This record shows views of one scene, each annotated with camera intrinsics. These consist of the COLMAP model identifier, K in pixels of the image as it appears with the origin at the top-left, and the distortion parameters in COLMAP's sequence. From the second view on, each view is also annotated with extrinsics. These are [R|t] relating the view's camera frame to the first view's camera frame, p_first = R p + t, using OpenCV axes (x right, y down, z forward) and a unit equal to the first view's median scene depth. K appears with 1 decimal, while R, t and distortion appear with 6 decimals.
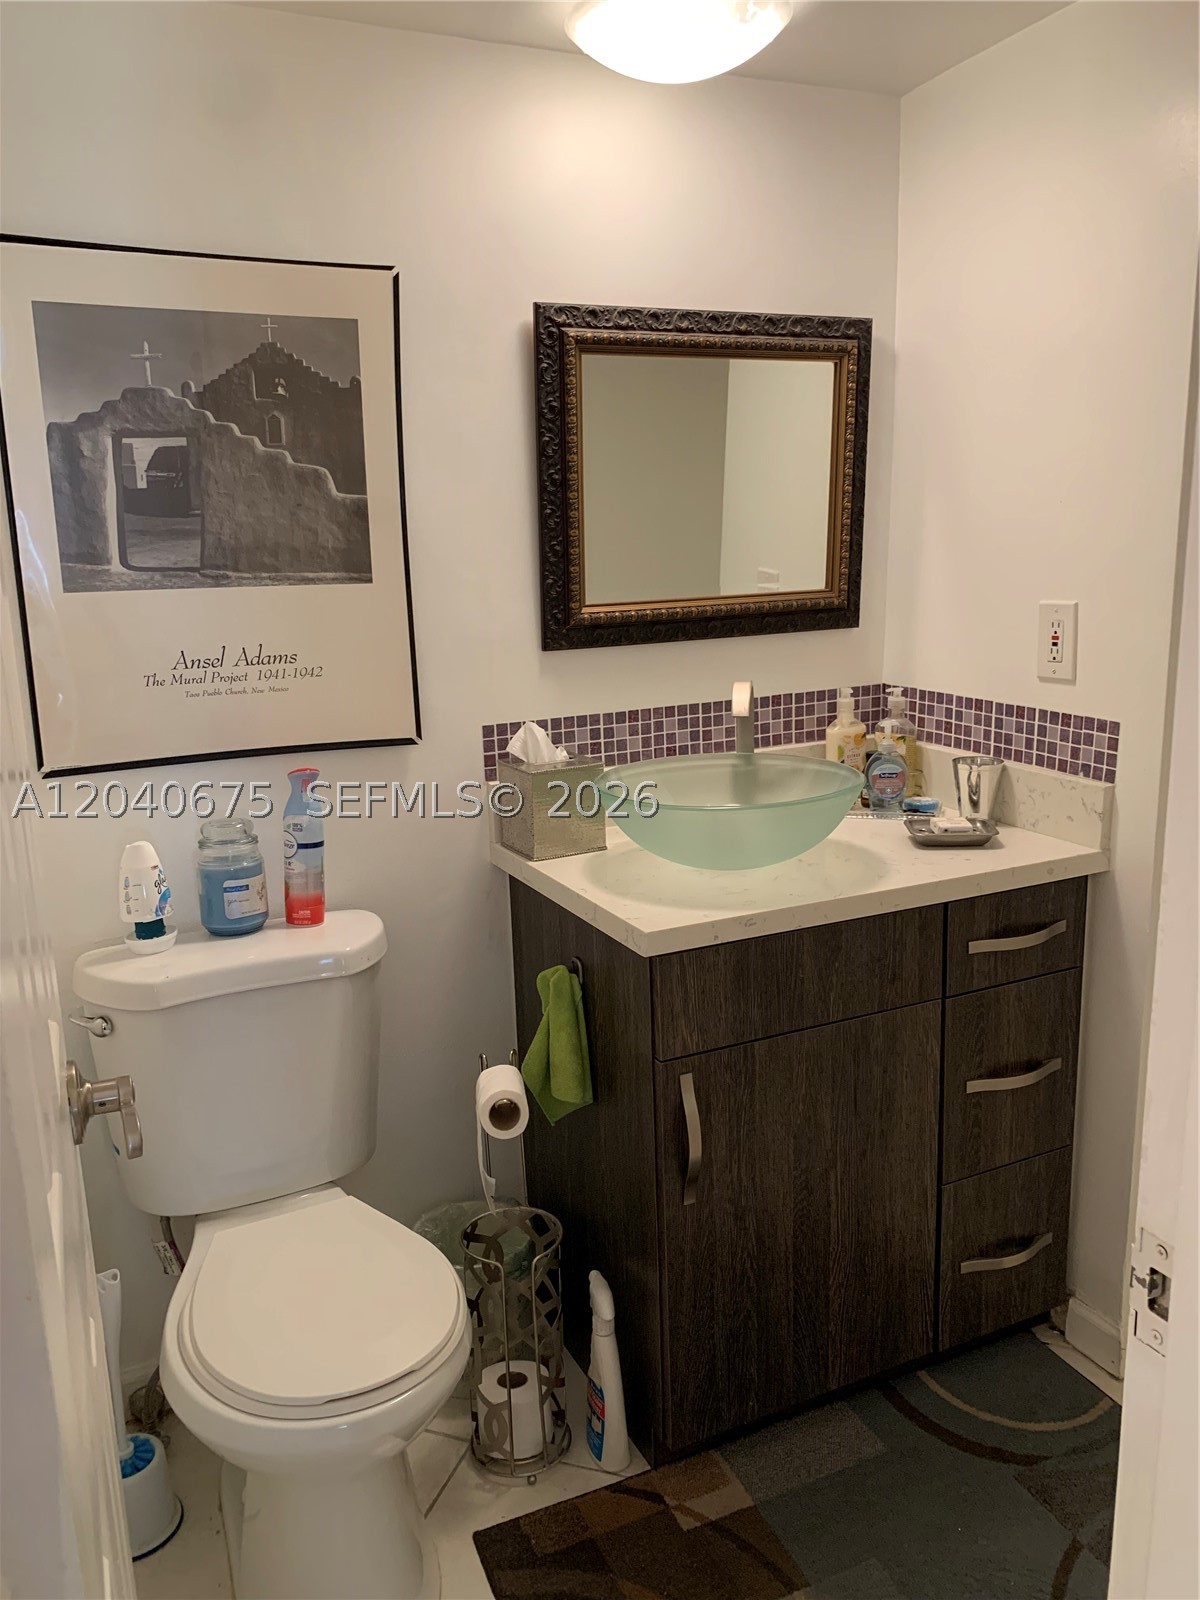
lens RADIAL K [[1229.0, 0, 608.7], [0, 1229.0, 789.1], [0, 0, 1]] dist [0.021276, -0.028262]
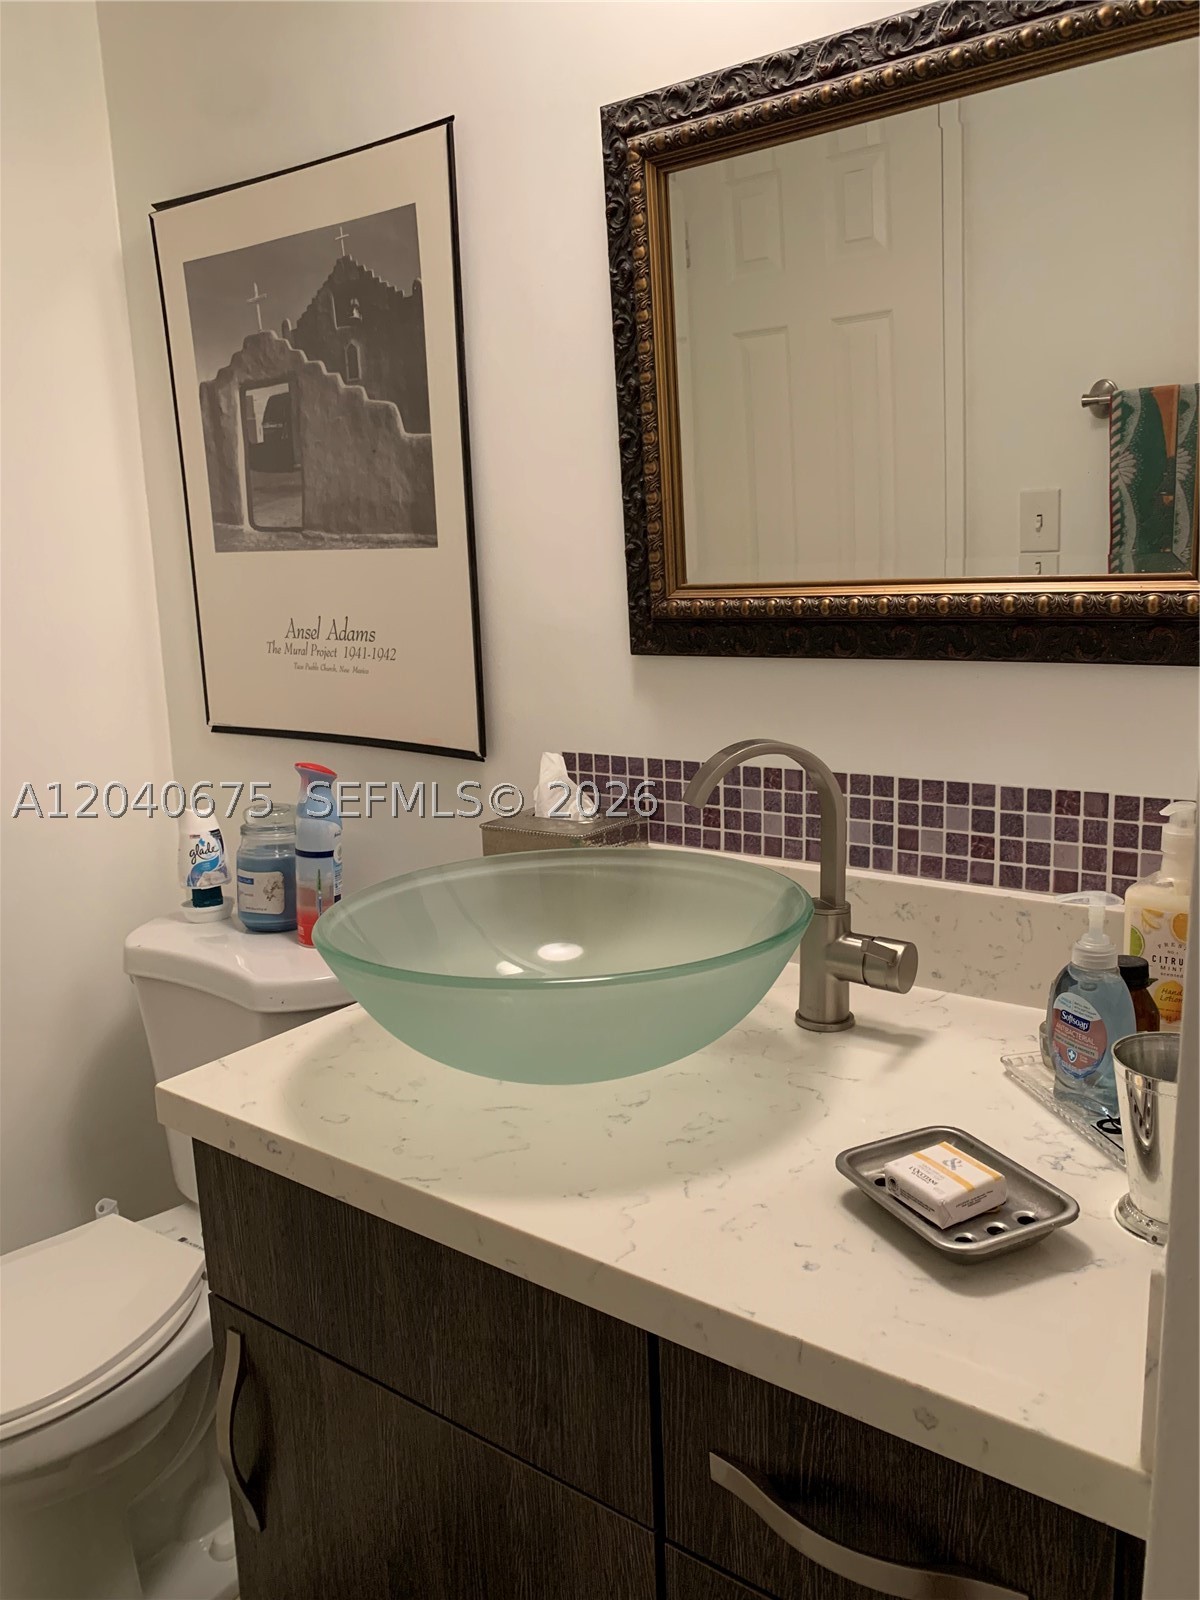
lens RADIAL K [[1229.0, 0, 600.3], [0, 1229.0, 814.3], [0, 0, 1]] dist [0.021276, -0.028262]
pose [[0.480730, 0.177593, -0.858696, 0.581580], [-0.181687, 0.978198, 0.100594, -0.102462], [0.857840, 0.107655, 0.502515, 0.742262]]
